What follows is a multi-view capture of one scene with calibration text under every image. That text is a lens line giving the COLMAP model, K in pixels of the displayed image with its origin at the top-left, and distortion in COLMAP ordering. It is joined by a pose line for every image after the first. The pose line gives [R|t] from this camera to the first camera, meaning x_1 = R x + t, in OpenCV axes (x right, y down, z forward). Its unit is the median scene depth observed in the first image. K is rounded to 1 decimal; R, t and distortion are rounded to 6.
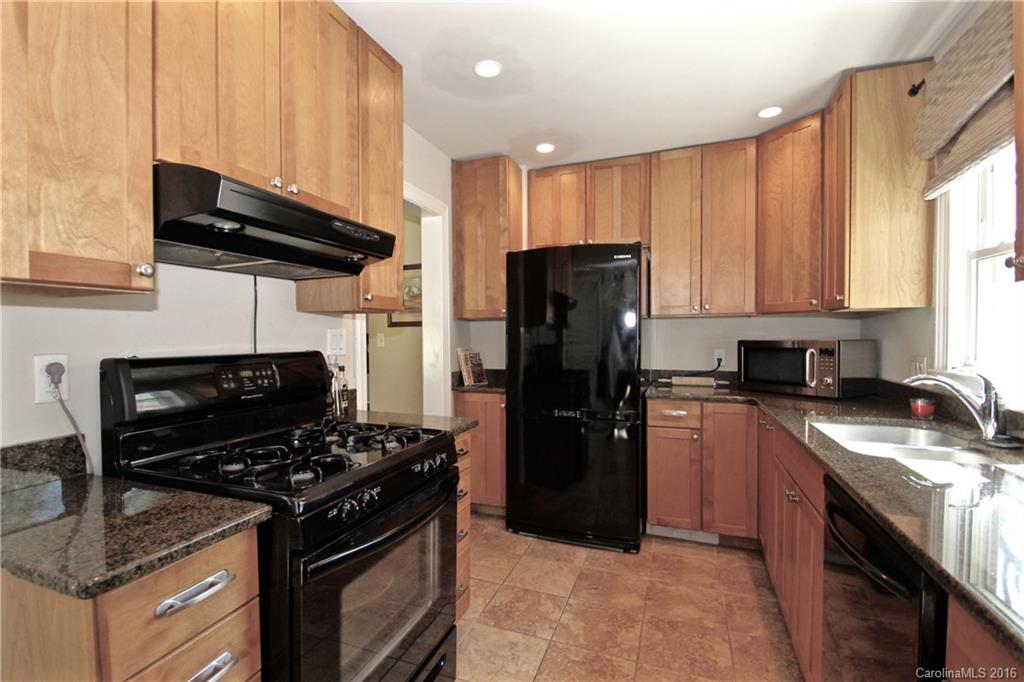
lens RADIAL K [[475.6, 0, 503.2], [0, 475.6, 346.1], [0, 0, 1]] dist [-0.014277, -0.000517]
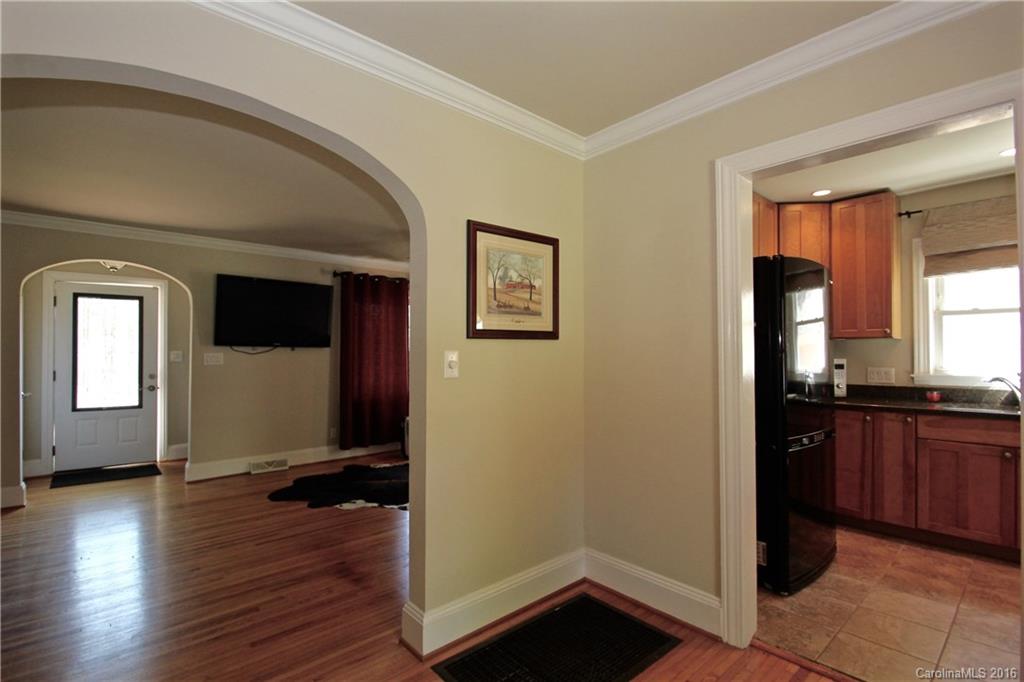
lens RADIAL K [[475.6, 0, 503.2], [0, 475.6, 346.1], [0, 0, 1]] dist [-0.014277, -0.000517]
pose [[0.476346, 0.014666, 0.879136, -1.071579], [0.016209, 0.999544, -0.025457, -0.030694], [-0.879109, 0.026377, 0.475891, 1.170311]]
